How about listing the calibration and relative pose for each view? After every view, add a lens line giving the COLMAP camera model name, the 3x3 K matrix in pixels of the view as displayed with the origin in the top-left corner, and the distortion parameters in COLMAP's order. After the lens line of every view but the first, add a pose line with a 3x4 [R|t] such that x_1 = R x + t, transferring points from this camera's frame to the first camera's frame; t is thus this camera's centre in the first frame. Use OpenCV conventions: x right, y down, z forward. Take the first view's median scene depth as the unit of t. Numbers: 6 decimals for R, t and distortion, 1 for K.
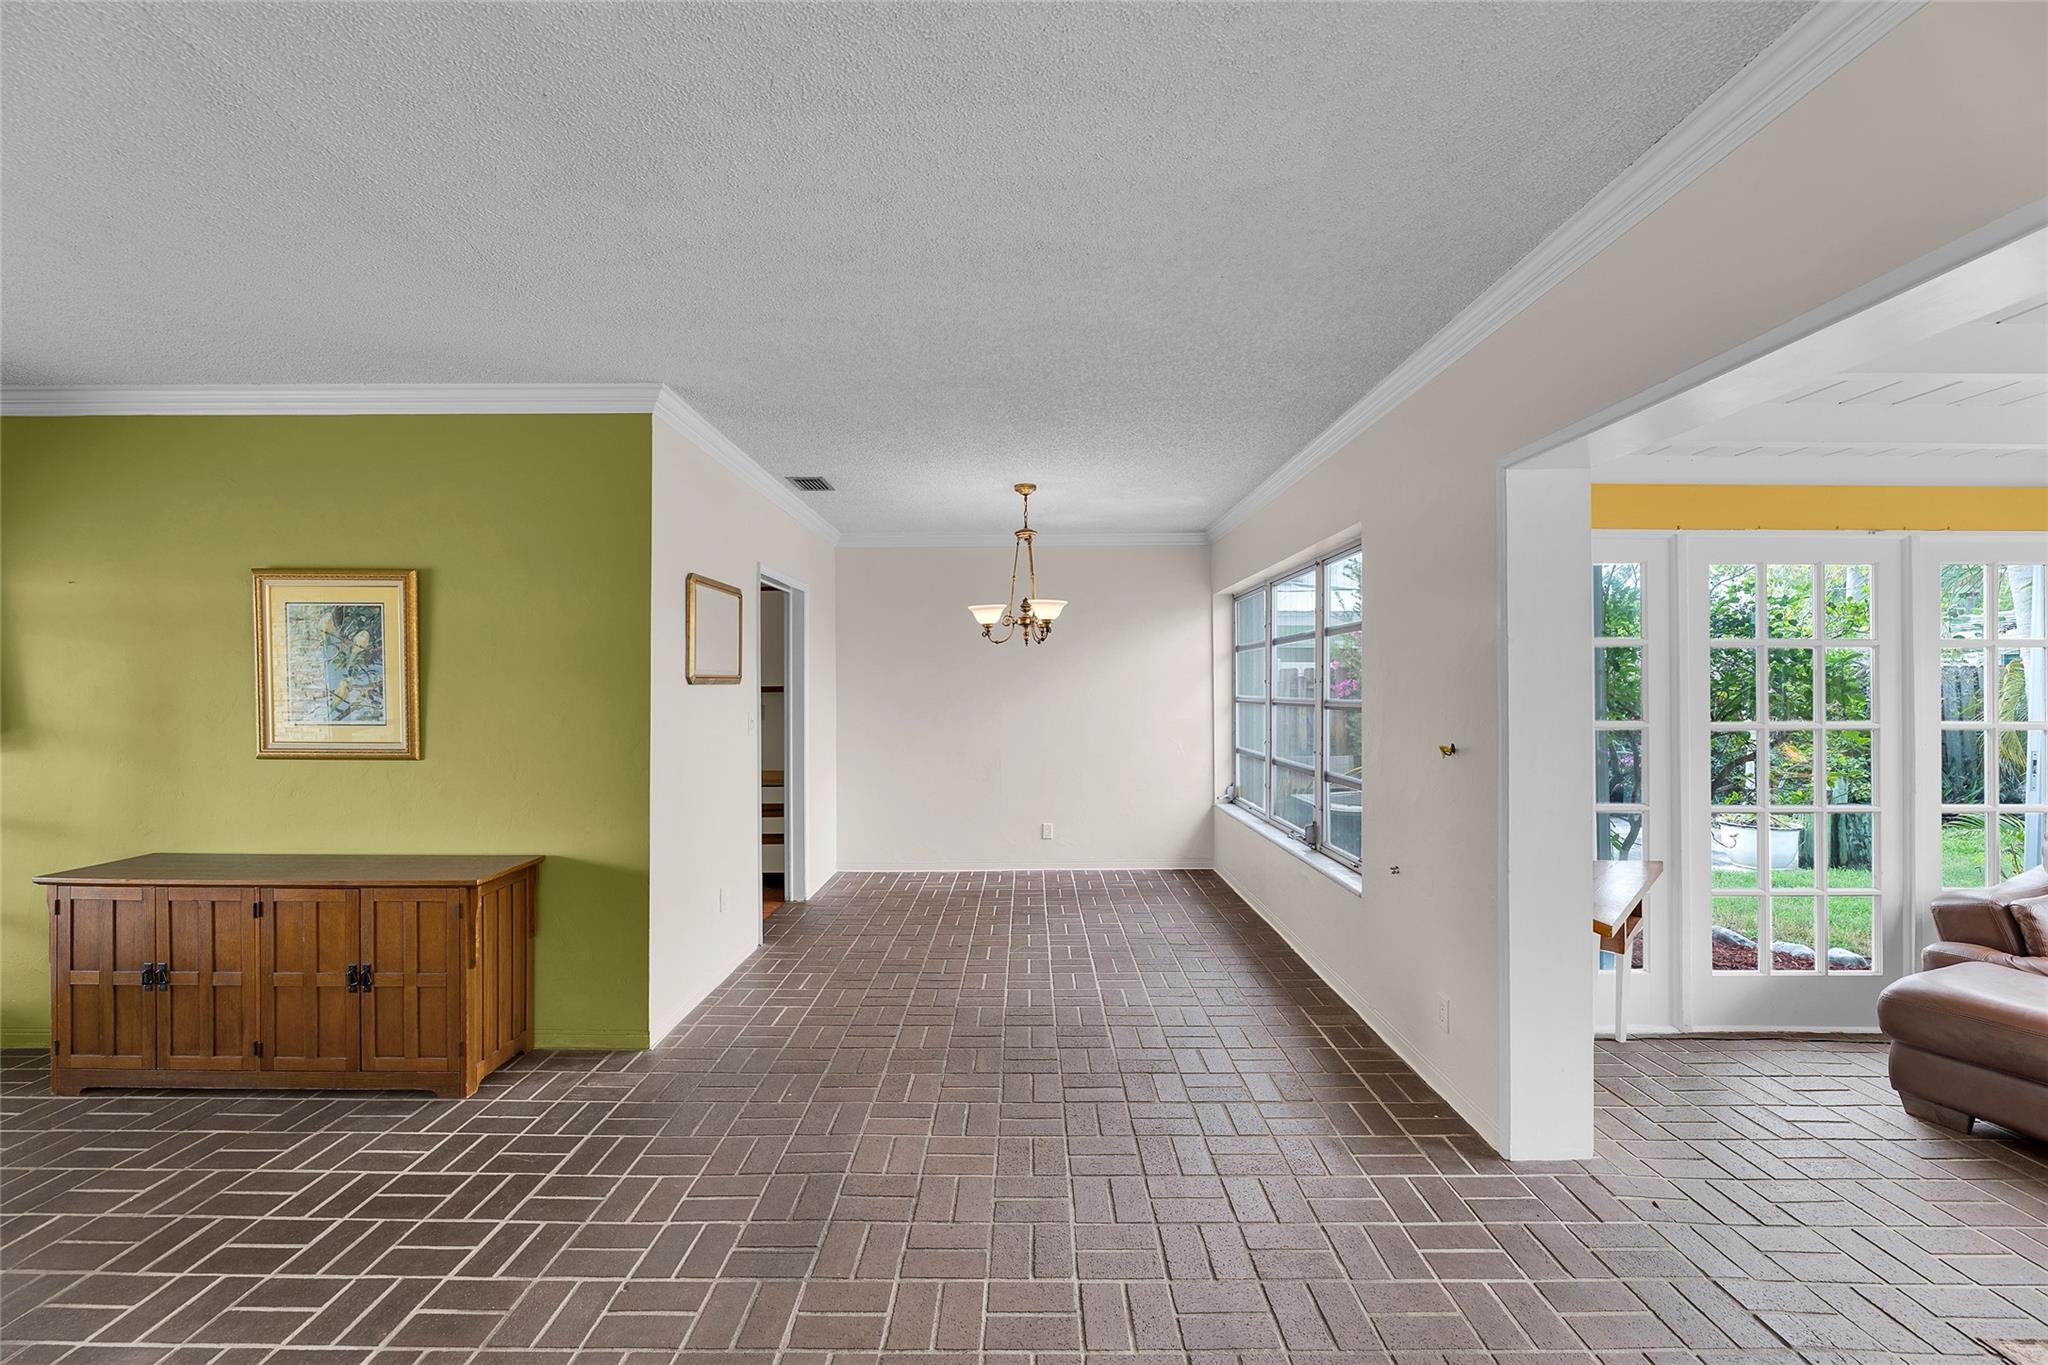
lens RADIAL K [[843.6, 0, 1024.0], [0, 843.6, 682.5], [0, 0, 1]] dist [-0.001768, -0.000089]
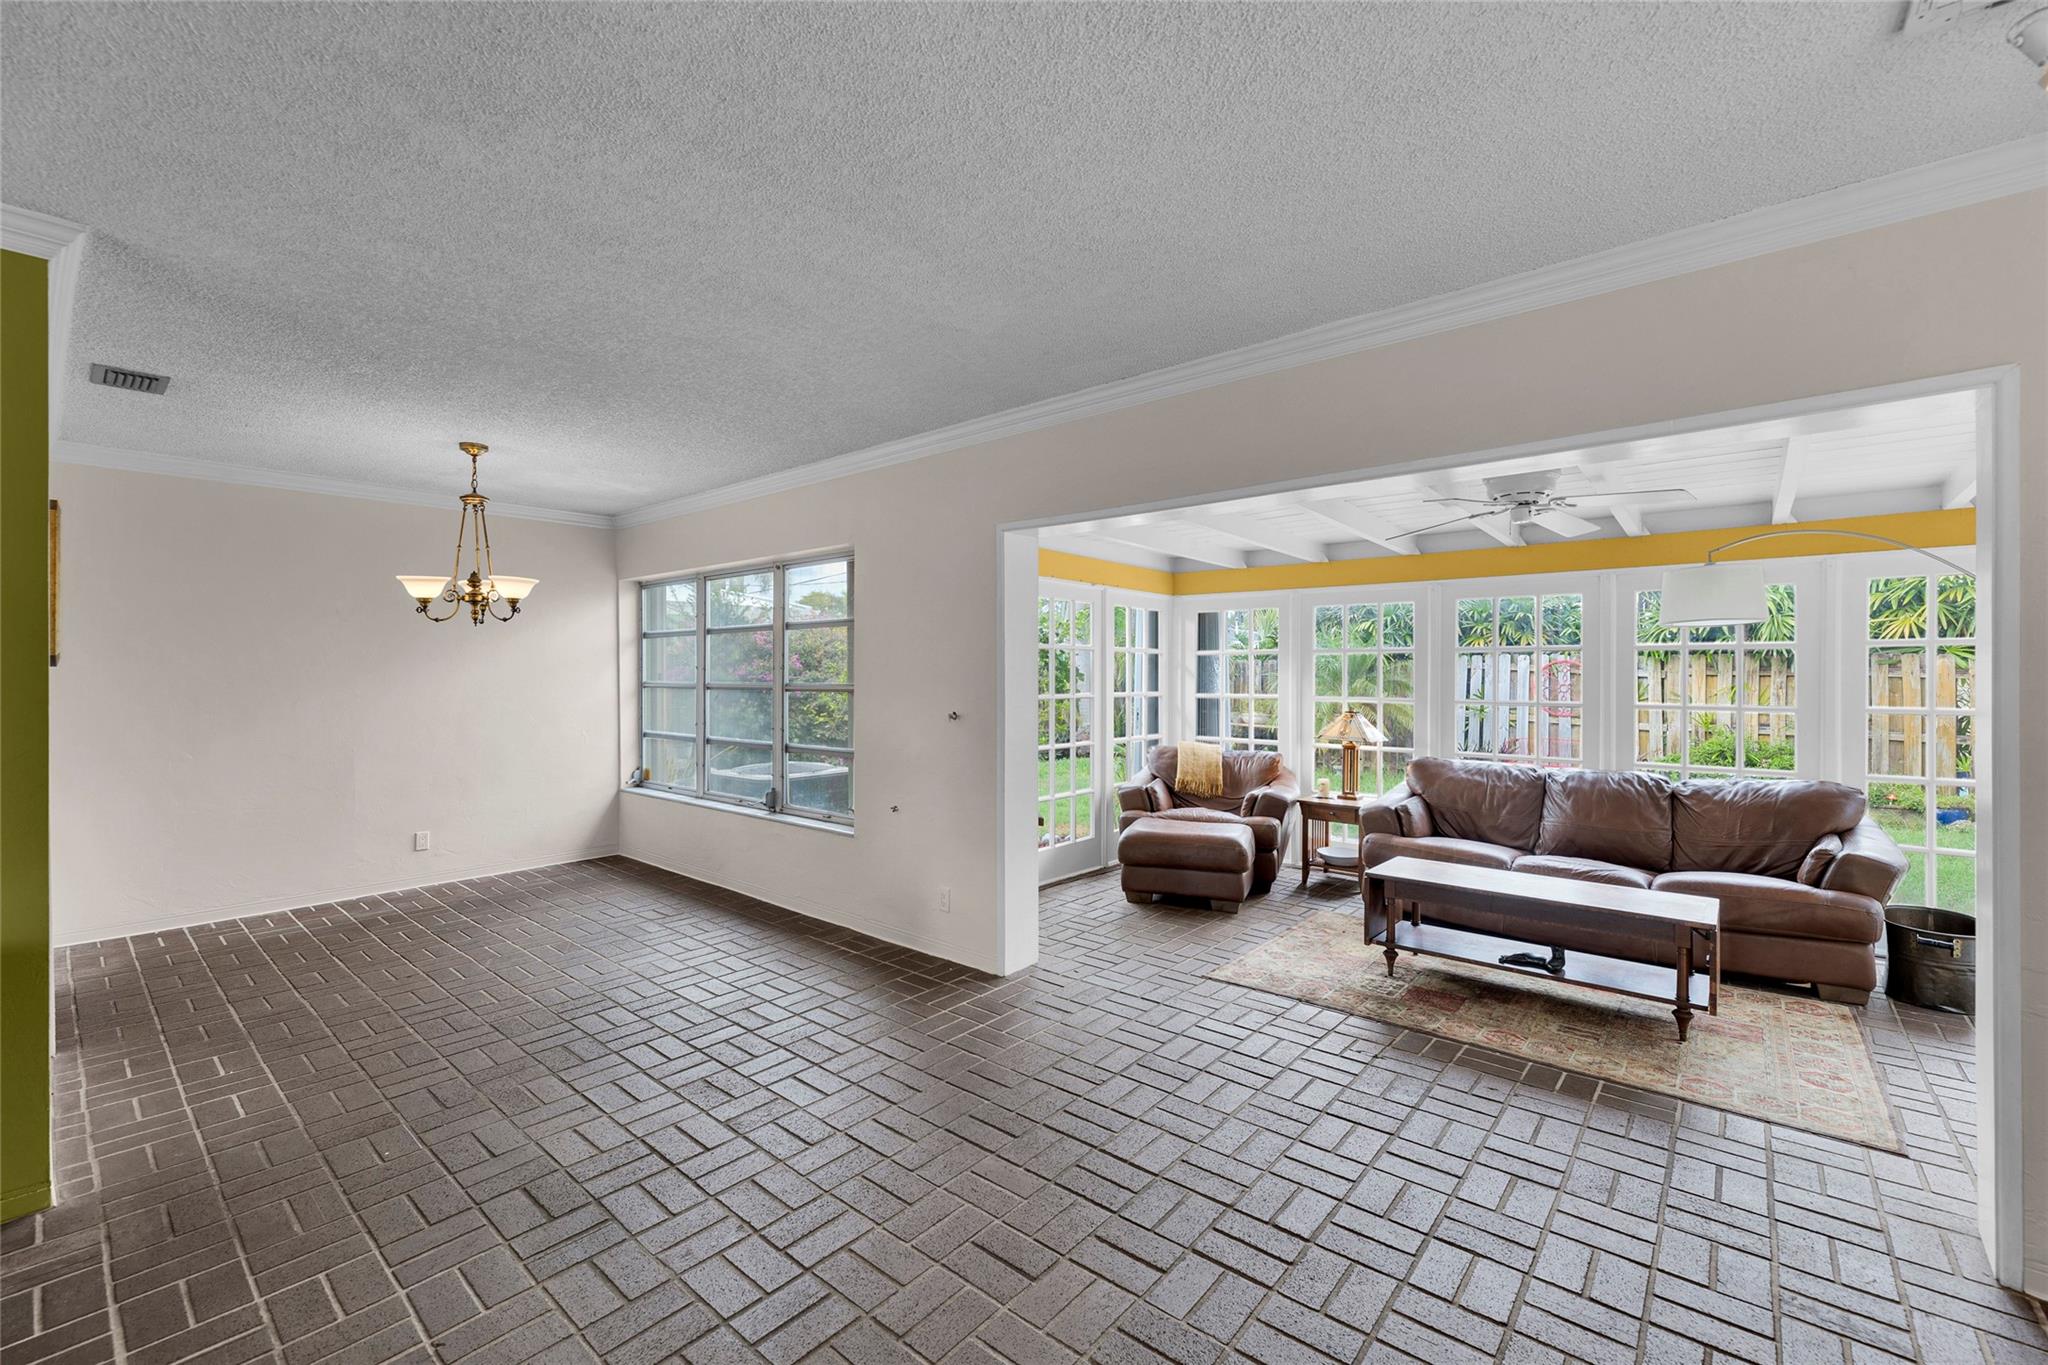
lens RADIAL K [[845.1, 0, 1019.0], [0, 845.1, 679.5], [0, 0, 1]] dist [0.000415, 0.000174]
pose [[0.648162, -0.003047, 0.761496, -0.407363], [-0.005808, 0.999943, 0.008944, 0.002785], [-0.761480, -0.010220, 0.648108, -0.019286]]
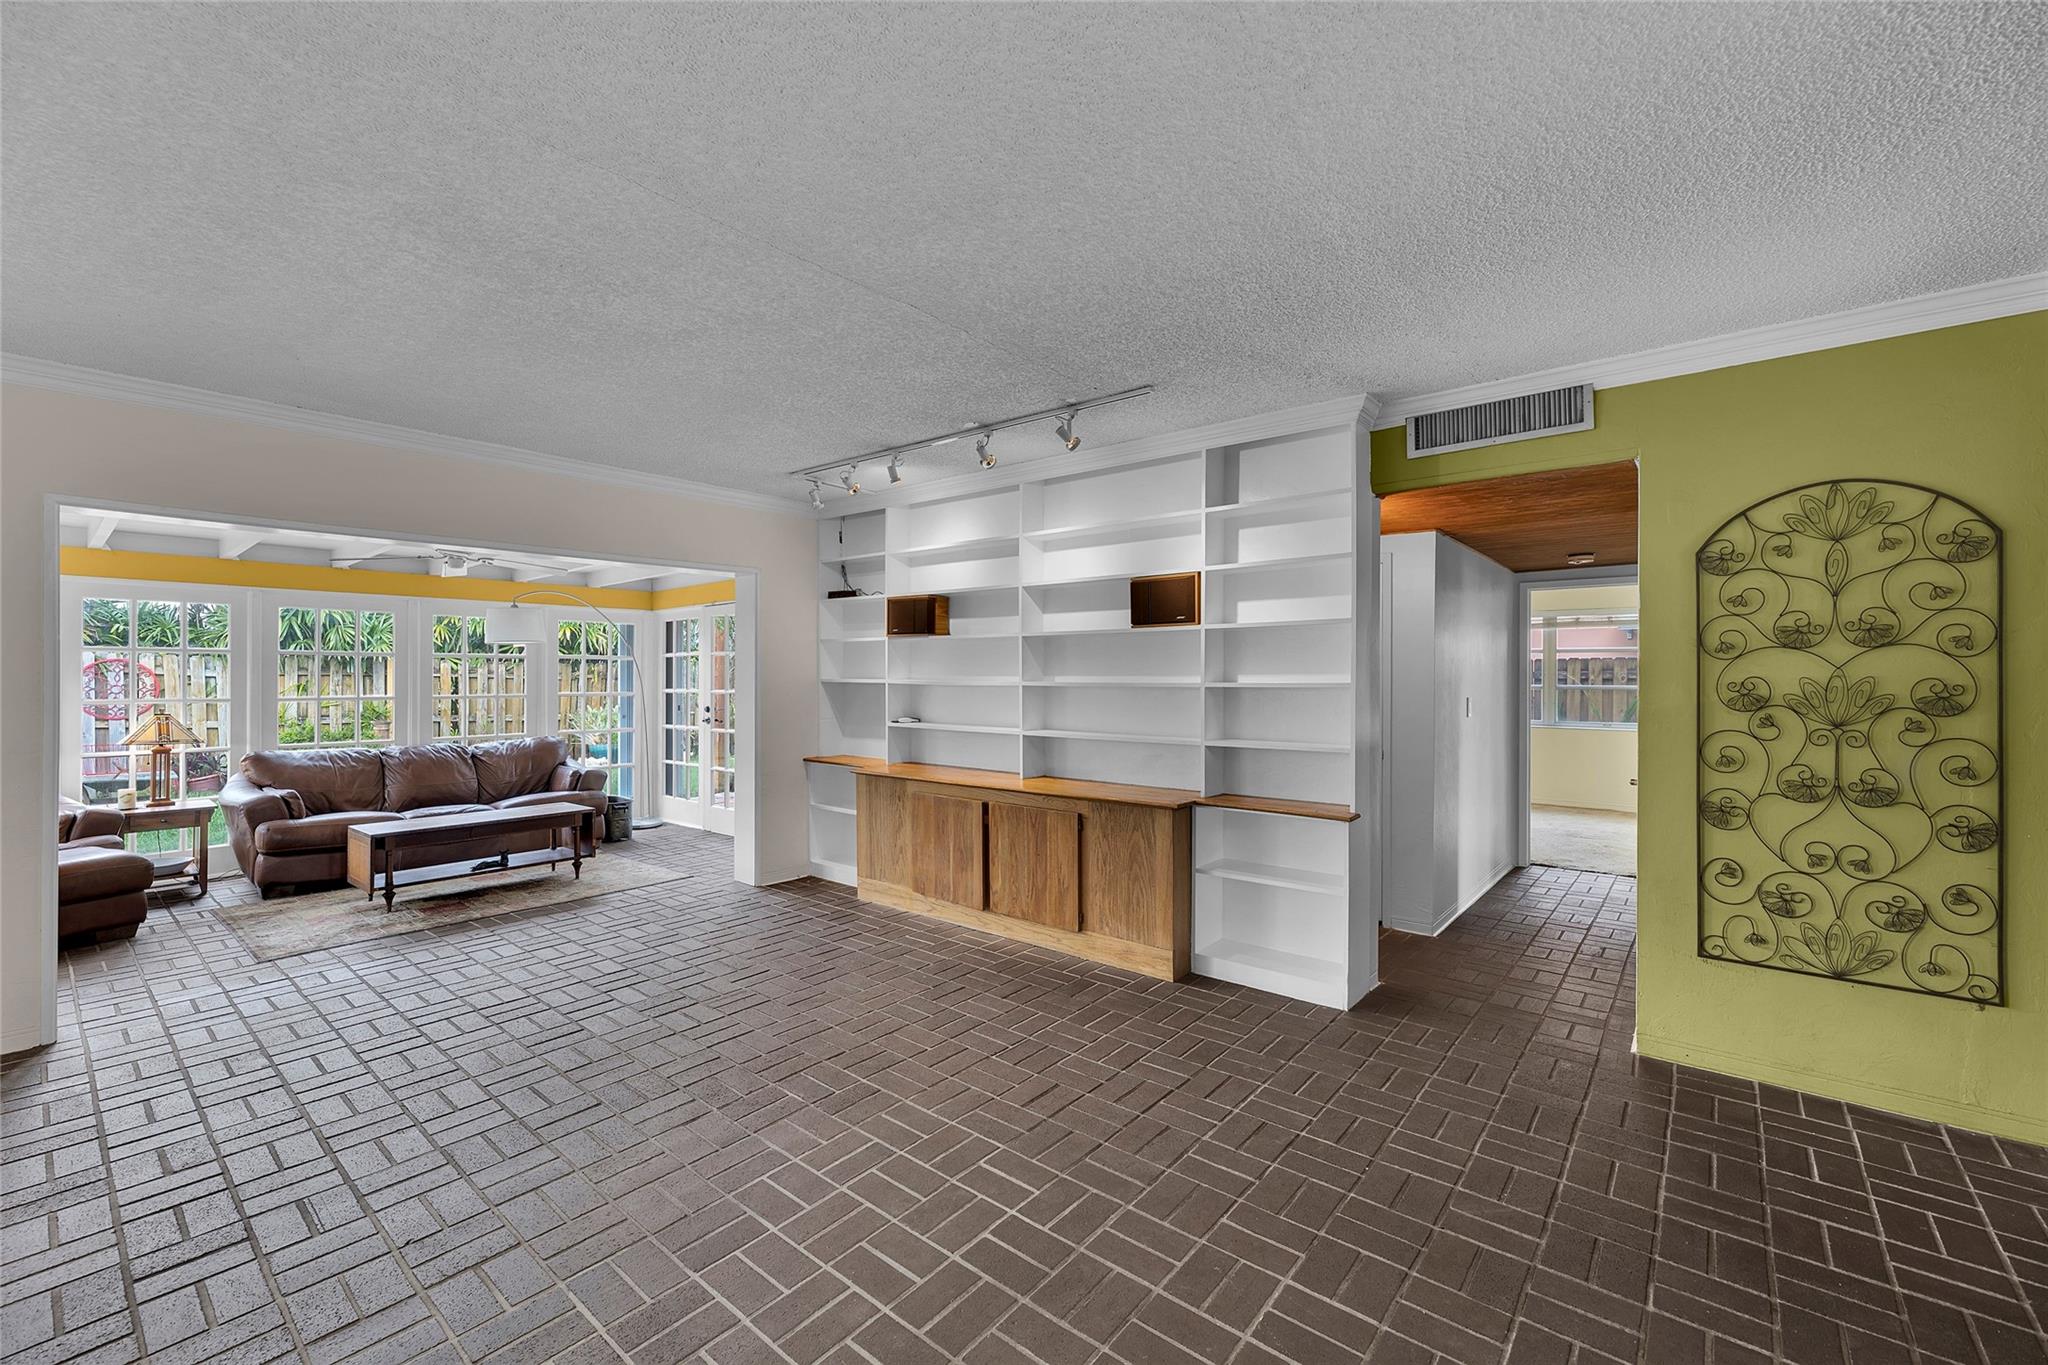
lens RADIAL K [[837.6, 0, 1017.2], [0, 837.6, 673.1], [0, 0, 1]] dist [-0.001934, -0.000183]
pose [[-0.769825, 0.001472, 0.638253, -0.935642], [-0.003563, 0.999972, -0.006604, 0.005490], [-0.638245, -0.007358, -0.769798, 0.717381]]
